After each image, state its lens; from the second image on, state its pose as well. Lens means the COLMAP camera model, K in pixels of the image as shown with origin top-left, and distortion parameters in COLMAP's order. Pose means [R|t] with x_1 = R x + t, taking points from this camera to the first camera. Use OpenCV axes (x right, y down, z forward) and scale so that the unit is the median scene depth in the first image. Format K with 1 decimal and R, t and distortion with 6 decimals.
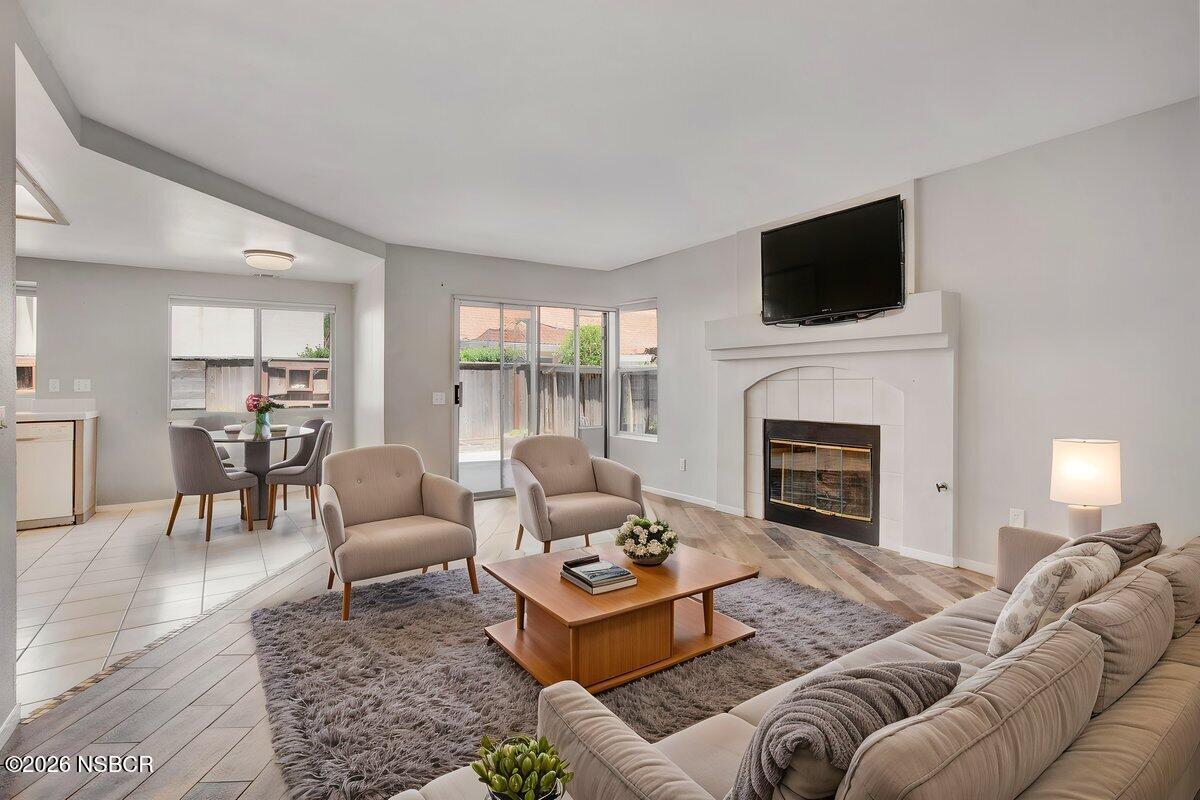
lens RADIAL K [[560.4, 0, 602.2], [0, 560.4, 390.7], [0, 0, 1]] dist [-0.019591, -0.000335]
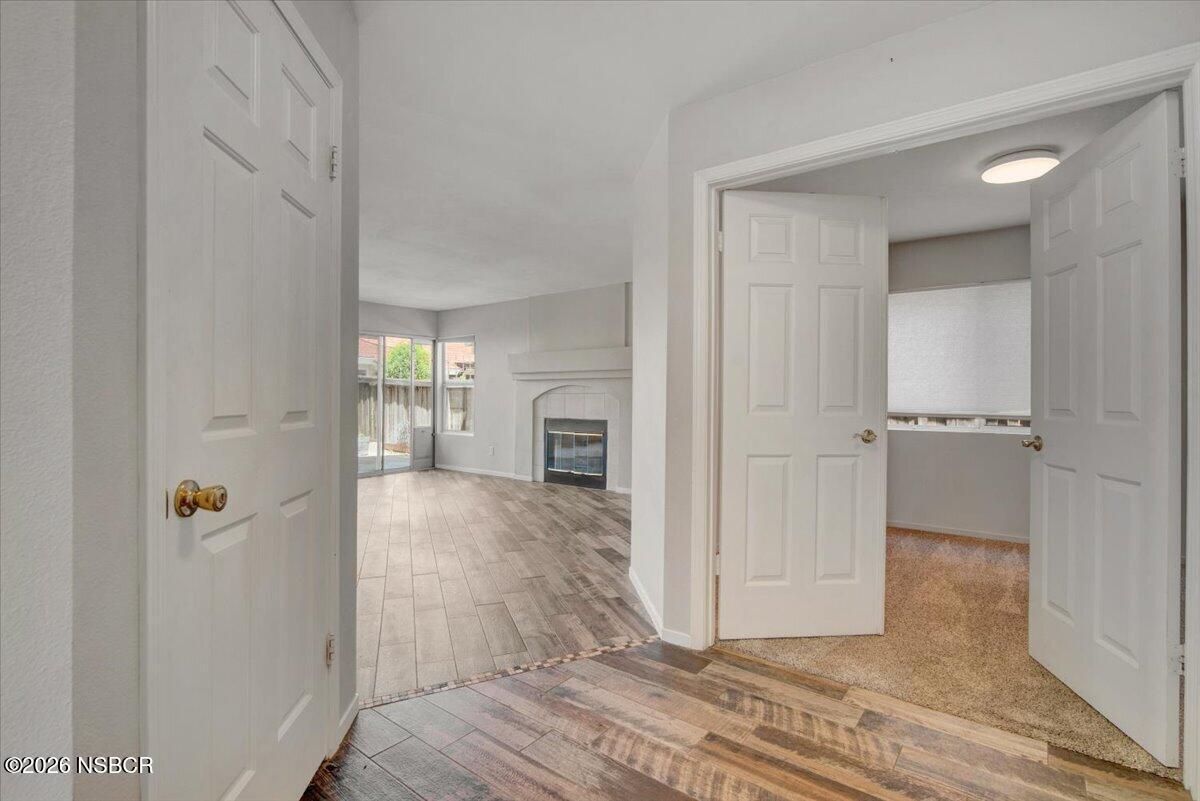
lens RADIAL K [[560.4, 0, 602.2], [0, 560.4, 391.2], [0, 0, 1]] dist [-0.019591, -0.000335]
pose [[0.939904, 0.011499, 0.341244, -0.095800], [-0.006328, 0.999848, -0.016263, -0.000652], [-0.341379, 0.013127, 0.939834, -0.526721]]
